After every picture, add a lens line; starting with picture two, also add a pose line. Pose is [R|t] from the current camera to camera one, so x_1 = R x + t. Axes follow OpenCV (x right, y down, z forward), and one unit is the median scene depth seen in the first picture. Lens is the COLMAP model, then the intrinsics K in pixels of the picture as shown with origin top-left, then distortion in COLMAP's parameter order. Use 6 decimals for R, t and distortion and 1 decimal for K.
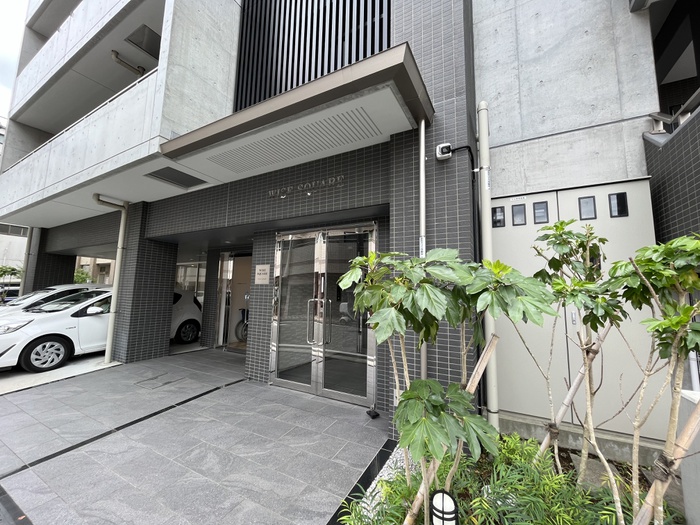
lens RADIAL K [[283.9, 0, 347.1], [0, 283.9, 260.4], [0, 0, 1]] dist [0.000626, 0.000007]
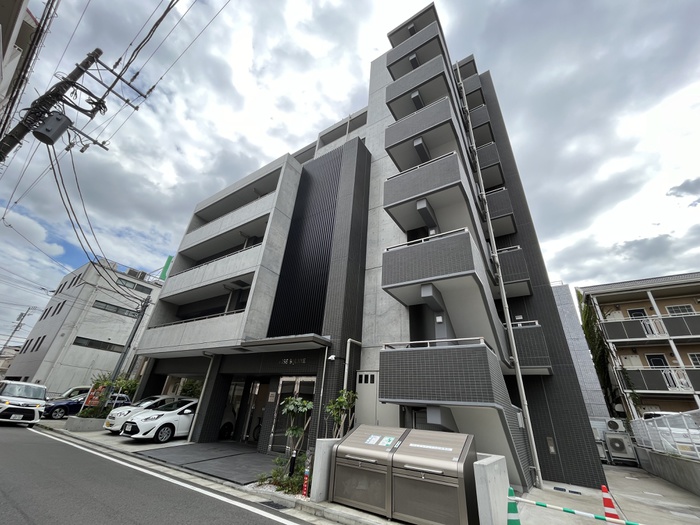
lens RADIAL K [[283.9, 0, 347.1], [0, 283.9, 260.4], [0, 0, 1]] dist [0.000626, 0.000007]
pose [[0.995164, 0.008795, -0.097832, 0.403993], [-0.044999, 0.926141, -0.374484, -0.110349], [0.087313, 0.377075, 0.922058, -1.141098]]
